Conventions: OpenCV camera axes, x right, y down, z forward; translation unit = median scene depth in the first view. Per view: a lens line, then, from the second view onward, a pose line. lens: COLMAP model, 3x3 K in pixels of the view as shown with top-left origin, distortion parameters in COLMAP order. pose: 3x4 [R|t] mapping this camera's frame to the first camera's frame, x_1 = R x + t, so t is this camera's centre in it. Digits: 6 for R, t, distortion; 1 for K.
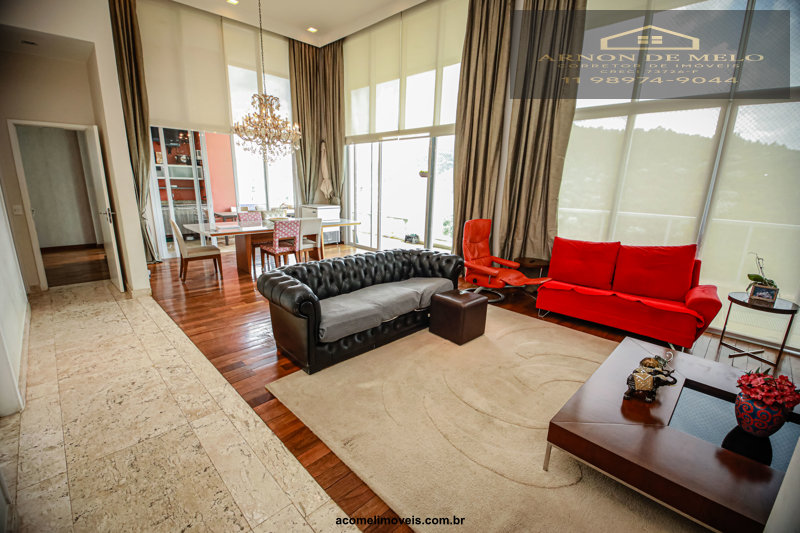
lens RADIAL K [[349.2, 0, 401.4], [0, 349.2, 271.4], [0, 0, 1]] dist [0.035596, -0.024832]
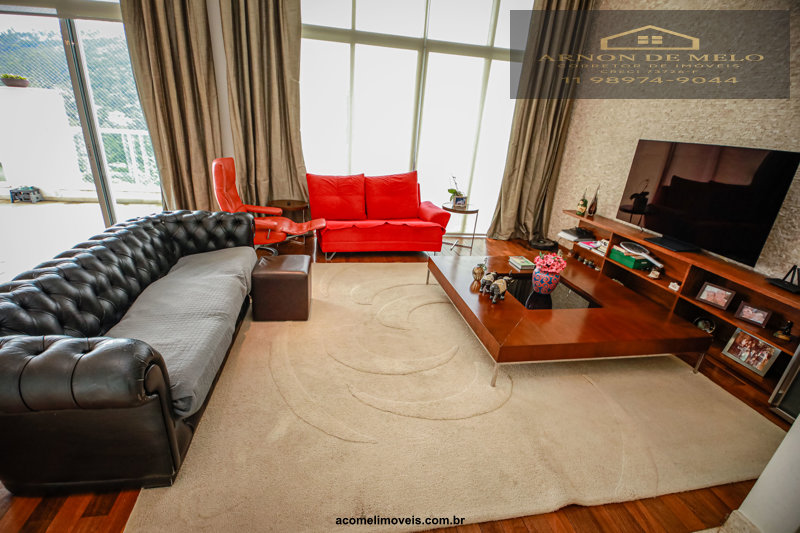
lens RADIAL K [[349.2, 0, 387.6], [0, 349.2, 272.6], [0, 0, 1]] dist [0.035596, -0.024832]
pose [[0.571832, -0.309489, 0.759753, -0.200601], [0.154176, 0.950150, 0.271006, -0.058163], [-0.805753, -0.037834, 0.591042, 0.221647]]
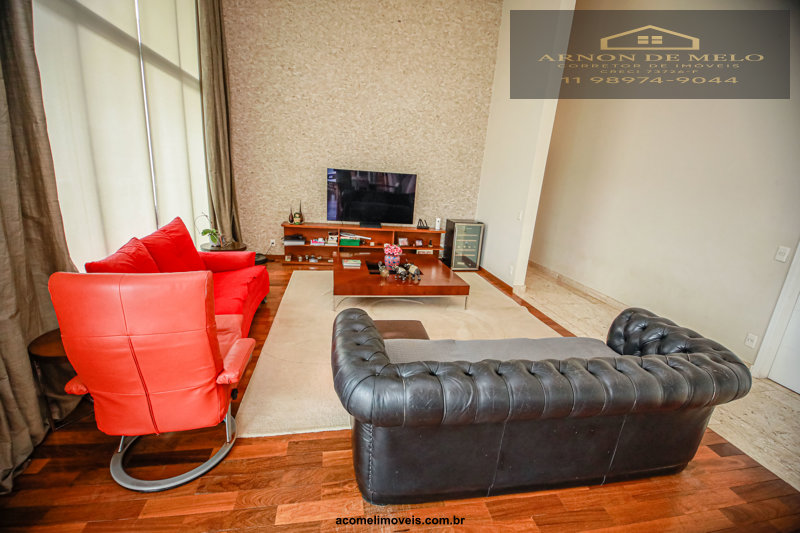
lens RADIAL K [[349.2, 0, 399.4], [0, 349.2, 271.8], [0, 0, 1]] dist [0.035596, -0.024832]
pose [[-0.823099, -0.228601, 0.519856, -0.115090], [0.058559, 0.876358, 0.478087, -0.247110], [-0.564871, 0.423955, -0.707943, 0.949285]]
